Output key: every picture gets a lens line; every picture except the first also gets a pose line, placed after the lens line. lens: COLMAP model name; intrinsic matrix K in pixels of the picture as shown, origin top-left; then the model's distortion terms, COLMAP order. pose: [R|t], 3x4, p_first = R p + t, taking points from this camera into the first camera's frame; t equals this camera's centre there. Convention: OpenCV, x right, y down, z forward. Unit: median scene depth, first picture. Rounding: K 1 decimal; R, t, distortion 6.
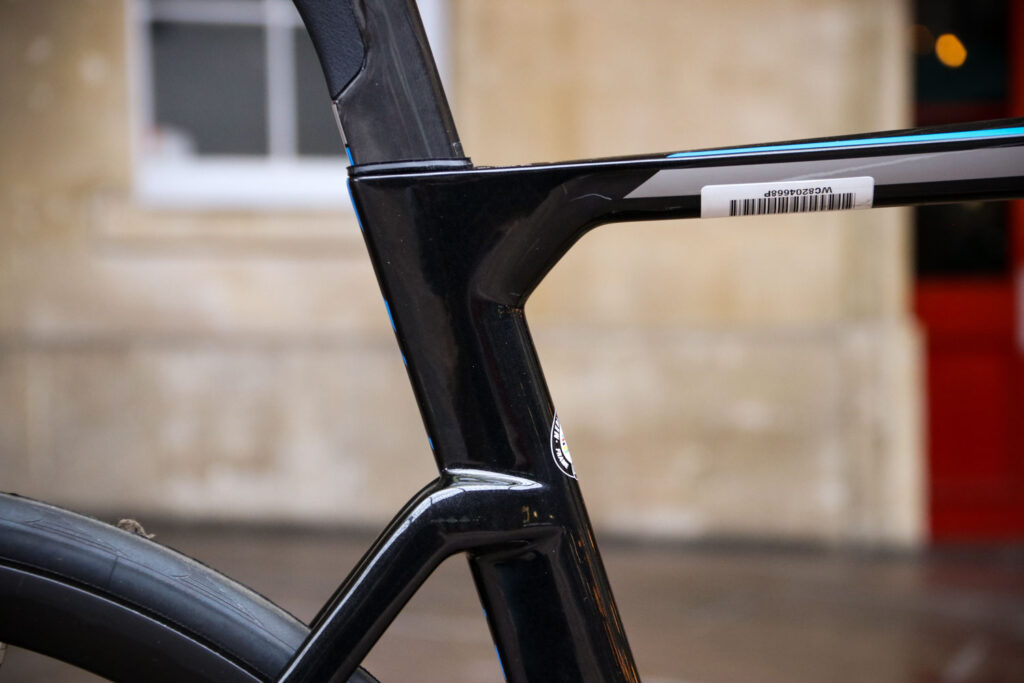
lens RADIAL K [[3700.4, 0, 512.8], [0, 3700.4, 387.7], [0, 0, 1]] dist [0.957382, 3.878850]
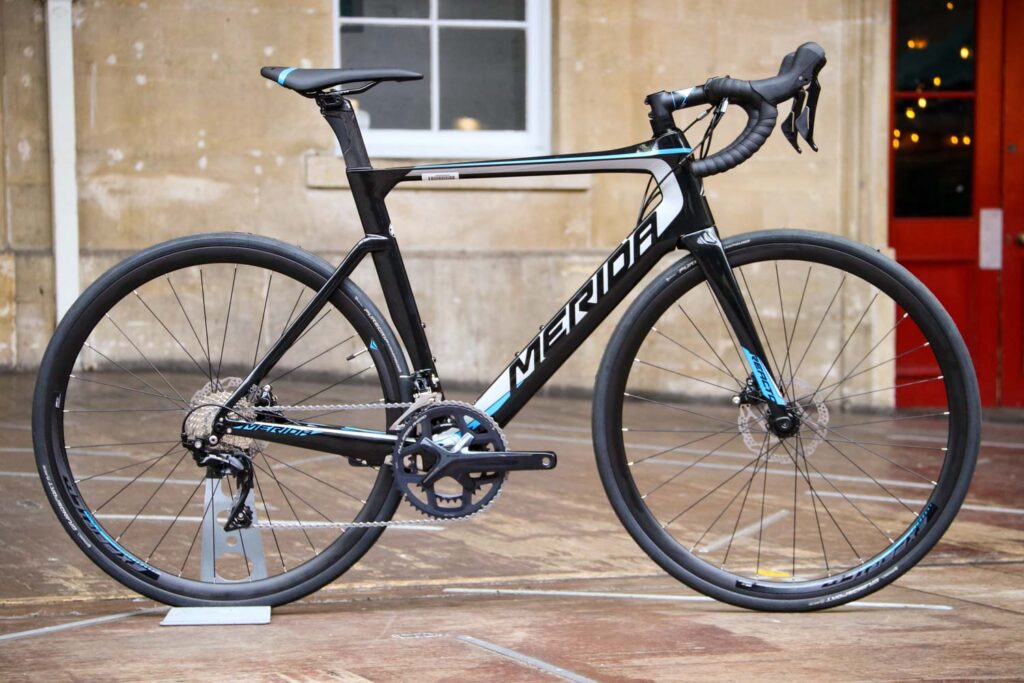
lens RADIAL K [[3302.9, 0, 514.0], [0, 3302.9, 401.0], [0, 0, 1]] dist [0.797216, 1.104029]
pose [[0.998723, 0.012840, -0.048861, 0.369586], [-0.011603, 0.999607, 0.025507, 0.121555], [0.049170, -0.024907, 0.998480, -3.115773]]
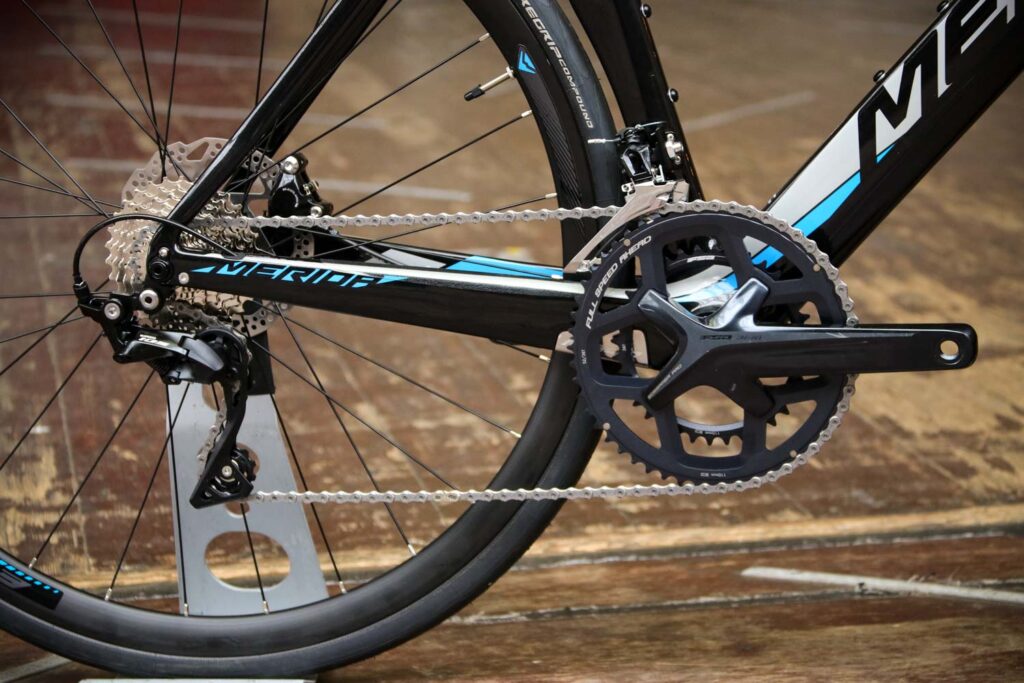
lens RADIAL K [[3700.4, 0, 512.8], [0, 3700.4, 387.7], [0, 0, 1]] dist [0.957382, 3.878850]
pose [[0.982759, 0.012660, -0.184460, 0.340712], [0.013444, 0.990119, 0.139585, 0.056743], [0.184404, -0.139658, 0.972878, -0.885447]]
